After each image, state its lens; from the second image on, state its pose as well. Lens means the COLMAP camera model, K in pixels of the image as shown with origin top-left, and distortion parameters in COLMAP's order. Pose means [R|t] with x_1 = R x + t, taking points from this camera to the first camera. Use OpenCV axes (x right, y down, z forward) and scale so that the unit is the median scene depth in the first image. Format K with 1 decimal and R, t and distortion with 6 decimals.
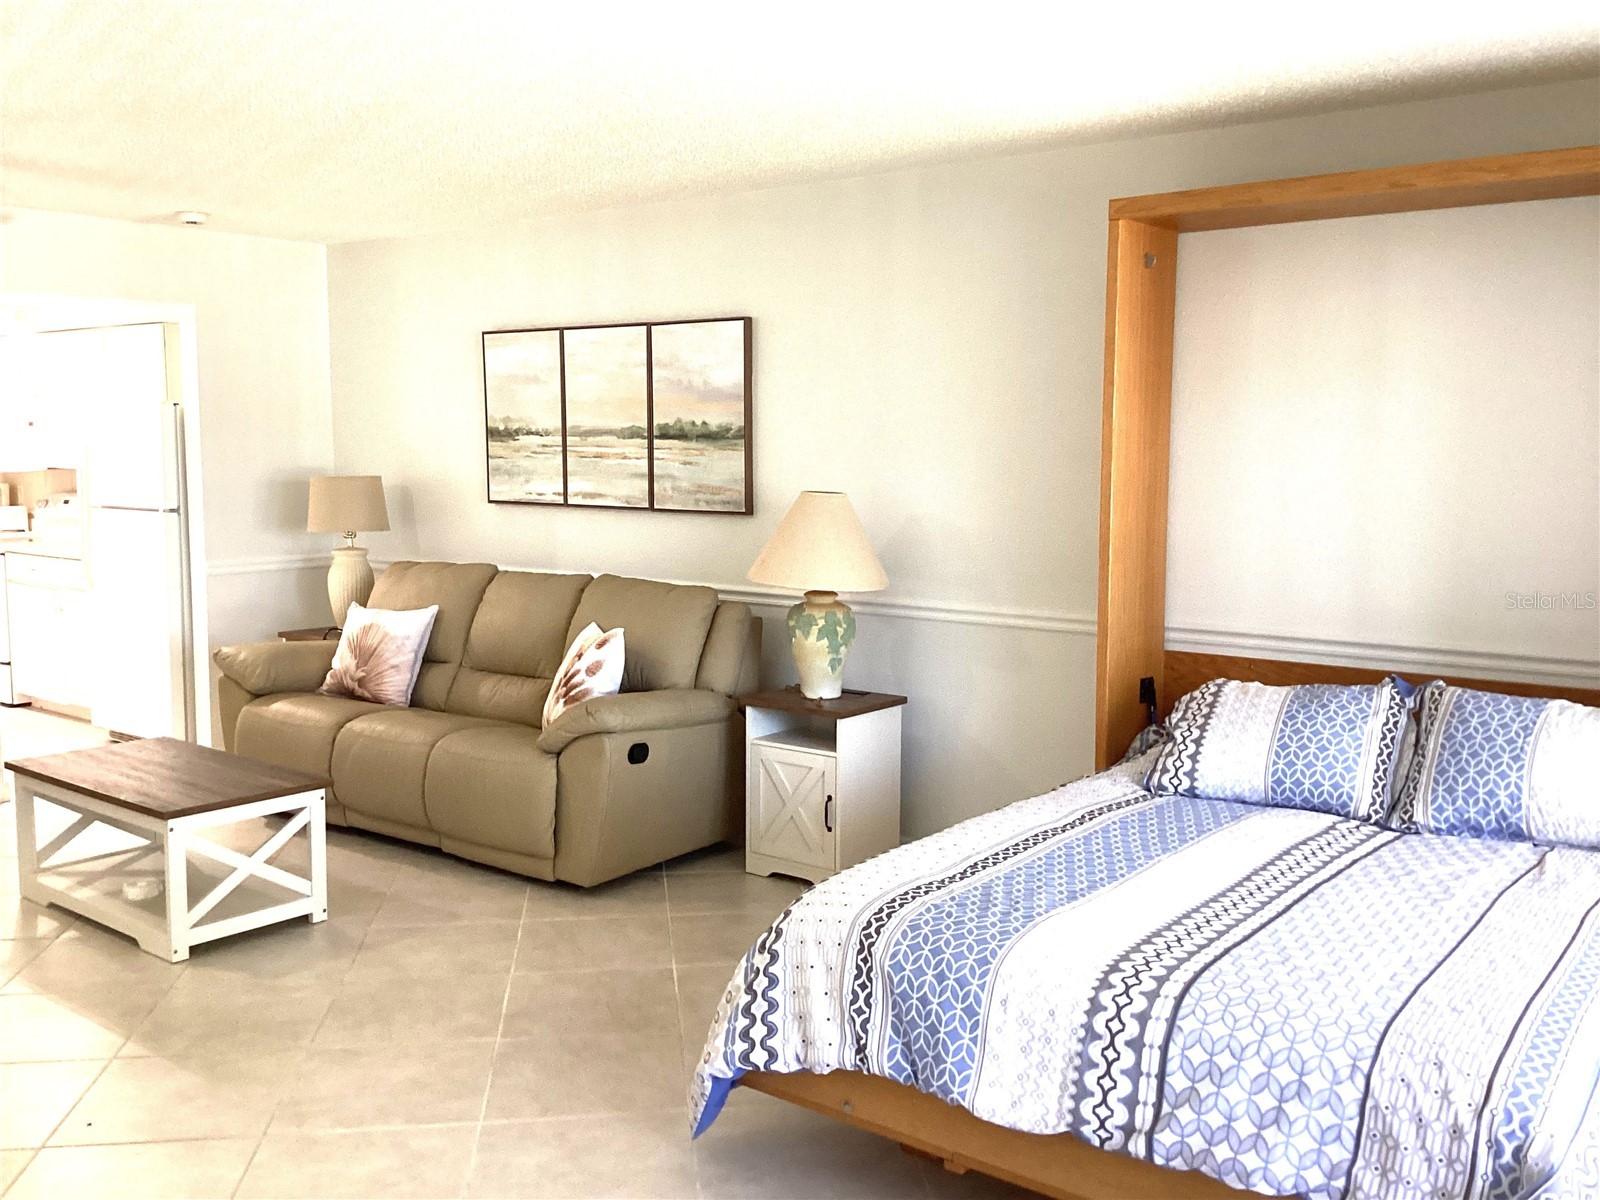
lens RADIAL K [[1449.2, 0, 799.8], [0, 1449.2, 602.9], [0, 0, 1]] dist [0.100020, -0.202739]
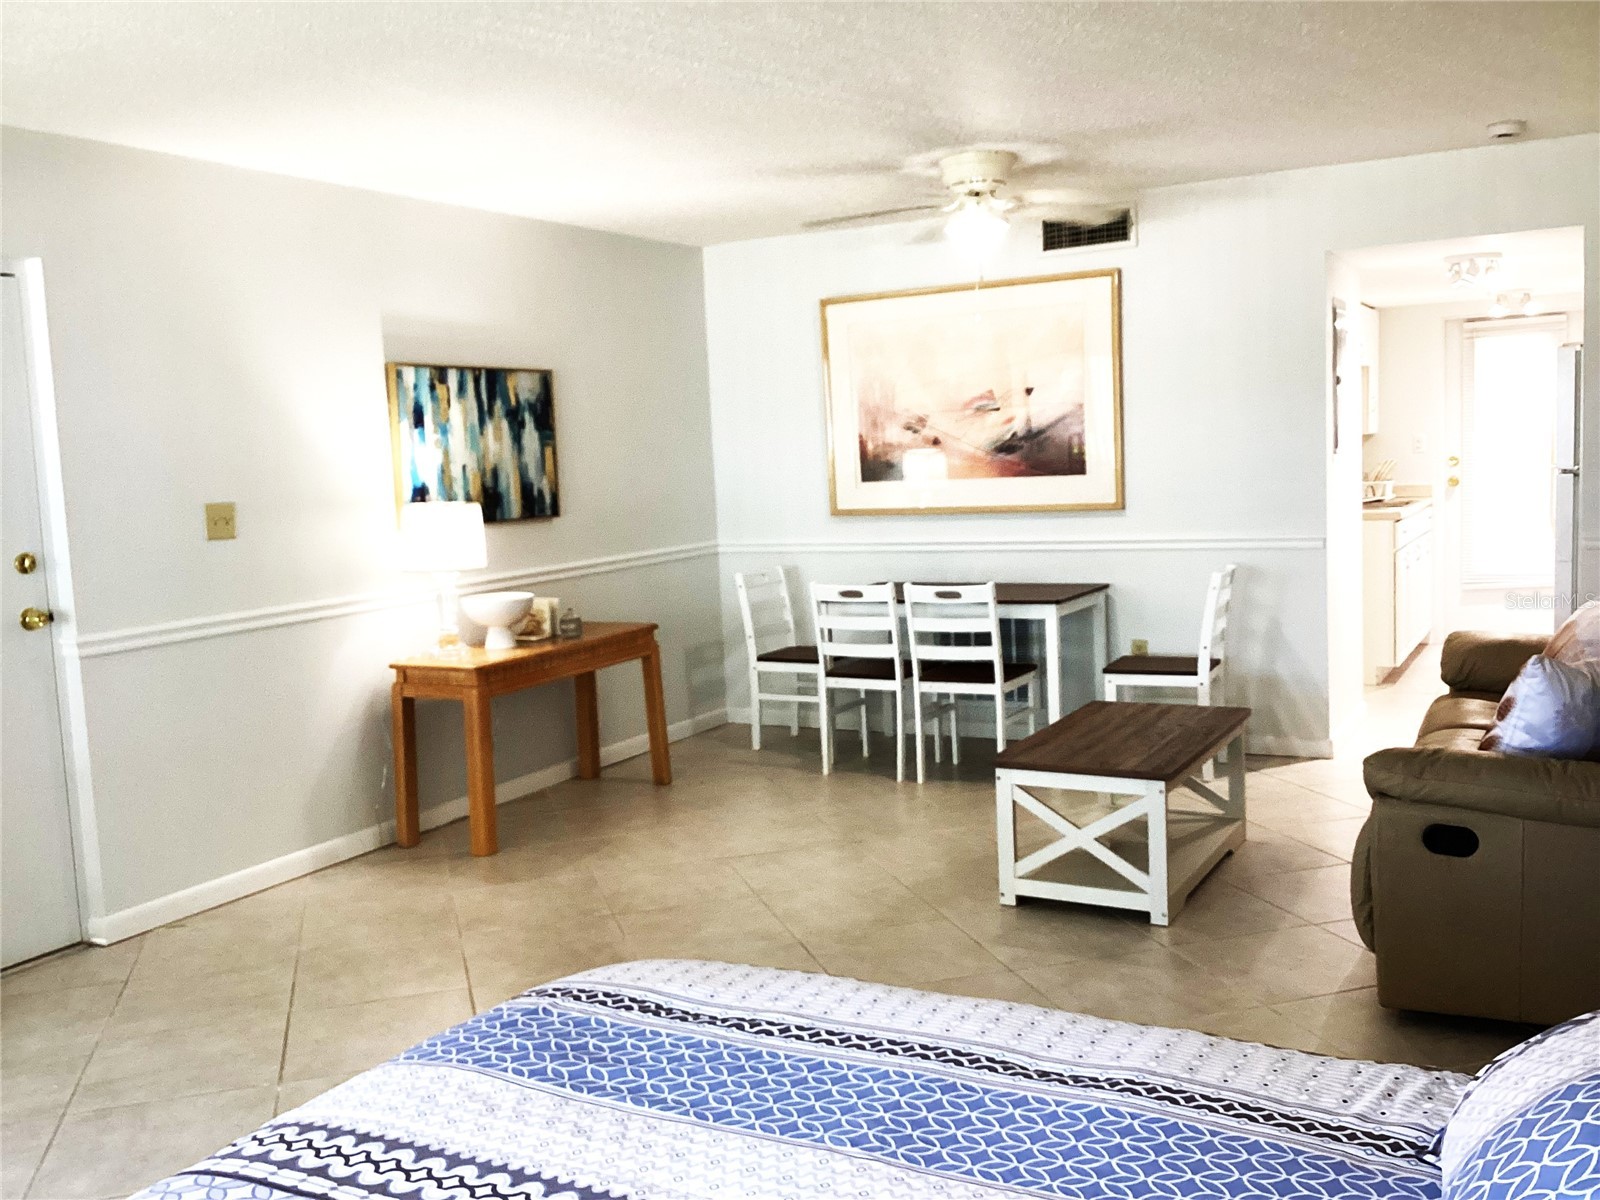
lens RADIAL K [[1470.2, 0, 800.0], [0, 1470.2, 600.0], [0, 0, 1]] dist [0.081981, -0.204504]
pose [[0.162133, 0.089731, -0.982681, 0.457765], [-0.061335, 0.994848, 0.080723, -0.039142], [0.984861, 0.047185, 0.166801, 0.537550]]
